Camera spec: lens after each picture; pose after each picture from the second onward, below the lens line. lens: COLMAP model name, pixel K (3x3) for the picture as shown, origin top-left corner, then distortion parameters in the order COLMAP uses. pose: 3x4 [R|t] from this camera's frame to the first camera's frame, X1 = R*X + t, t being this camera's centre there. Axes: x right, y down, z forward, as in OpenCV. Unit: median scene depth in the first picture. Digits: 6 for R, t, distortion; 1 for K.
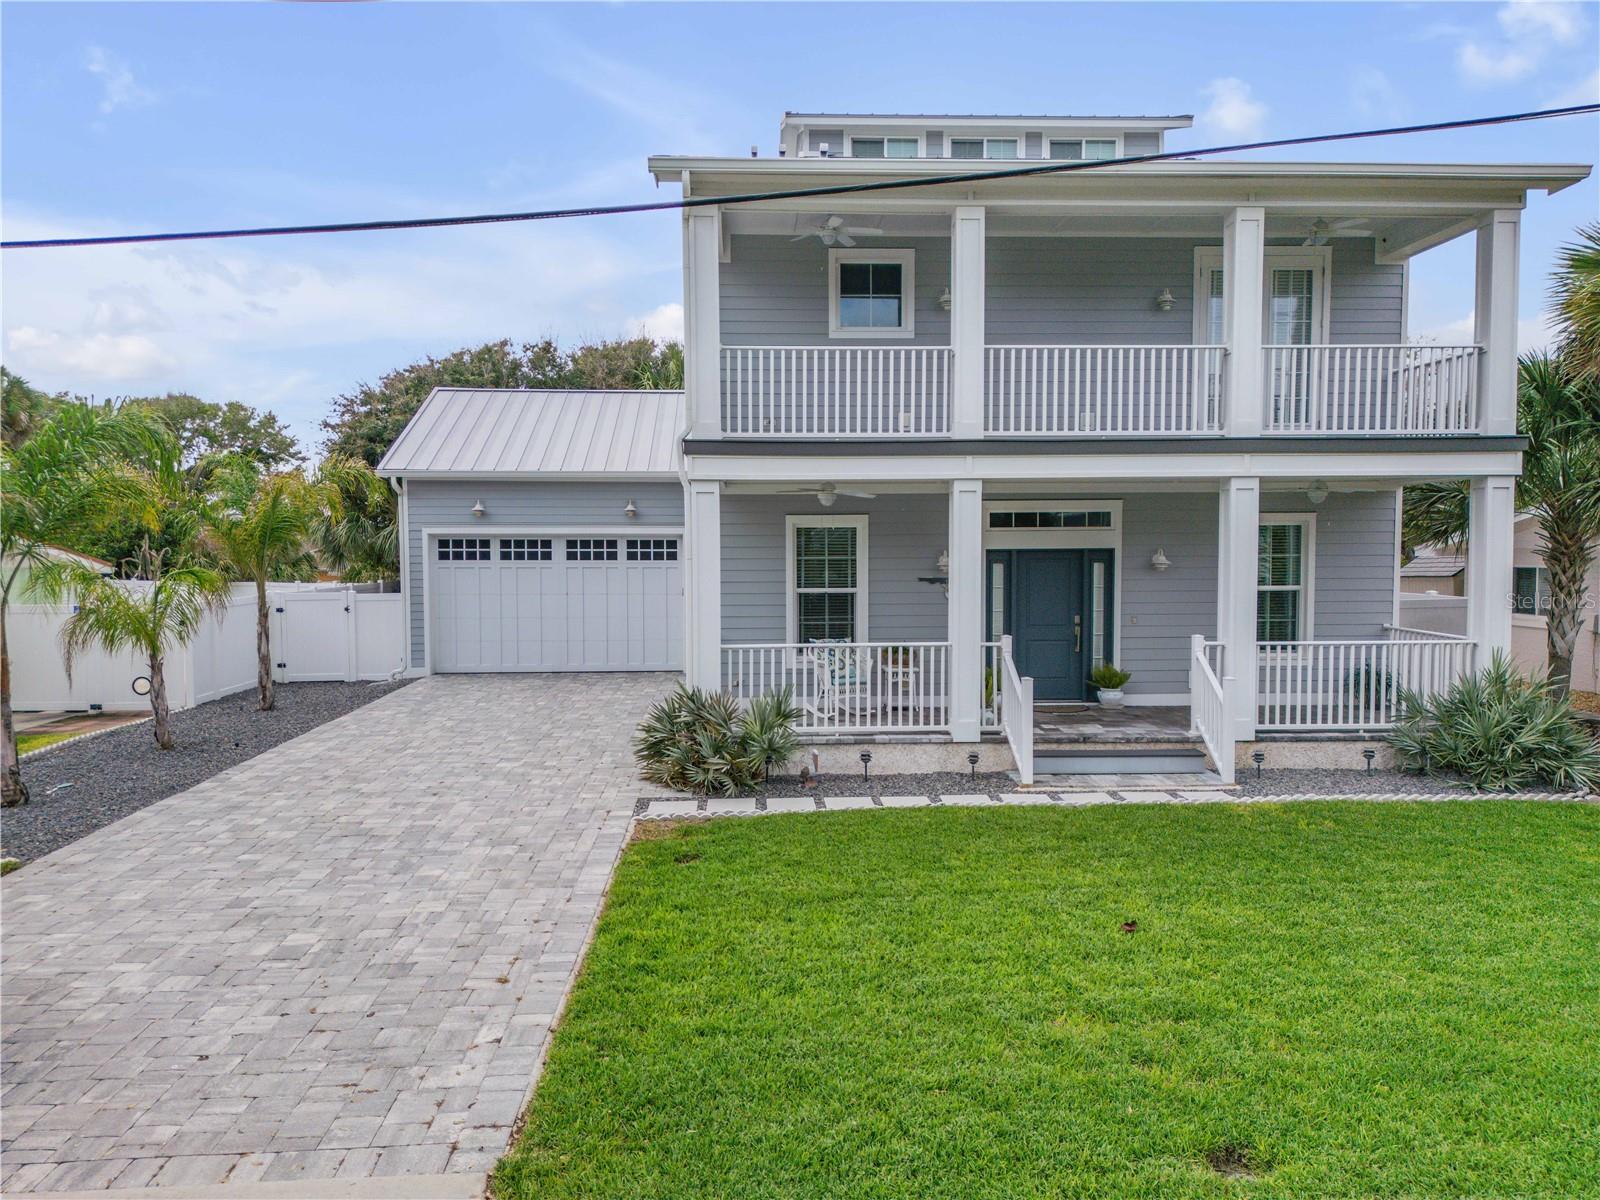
lens RADIAL K [[1123.9, 0, 799.1], [0, 1123.9, 597.2], [0, 0, 1]] dist [0.082085, -0.082462]
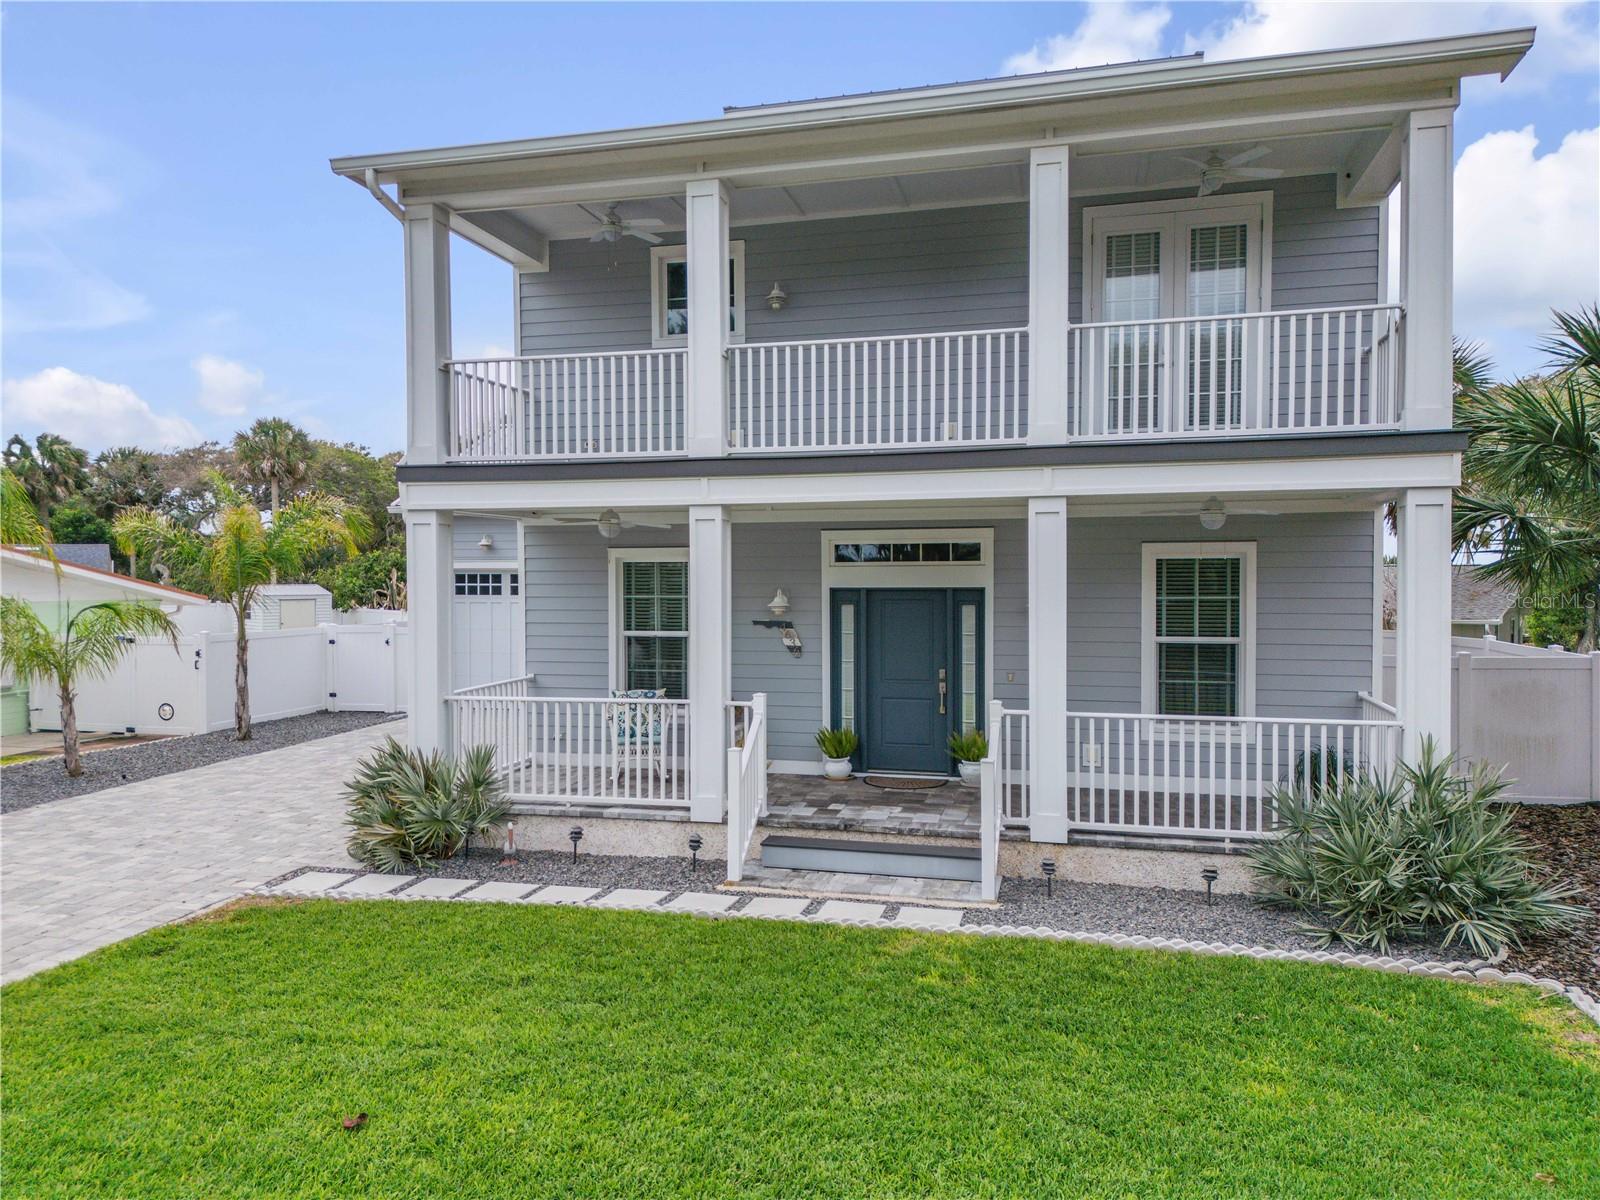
lens RADIAL K [[1123.9, 0, 799.1], [0, 1123.9, 597.2], [0, 0, 1]] dist [0.082085, -0.082462]
pose [[0.956102, 0.006273, -0.292968, 0.450880], [-0.014288, 0.999580, -0.025228, -0.016356], [0.292687, 0.028307, 0.955789, 0.222060]]
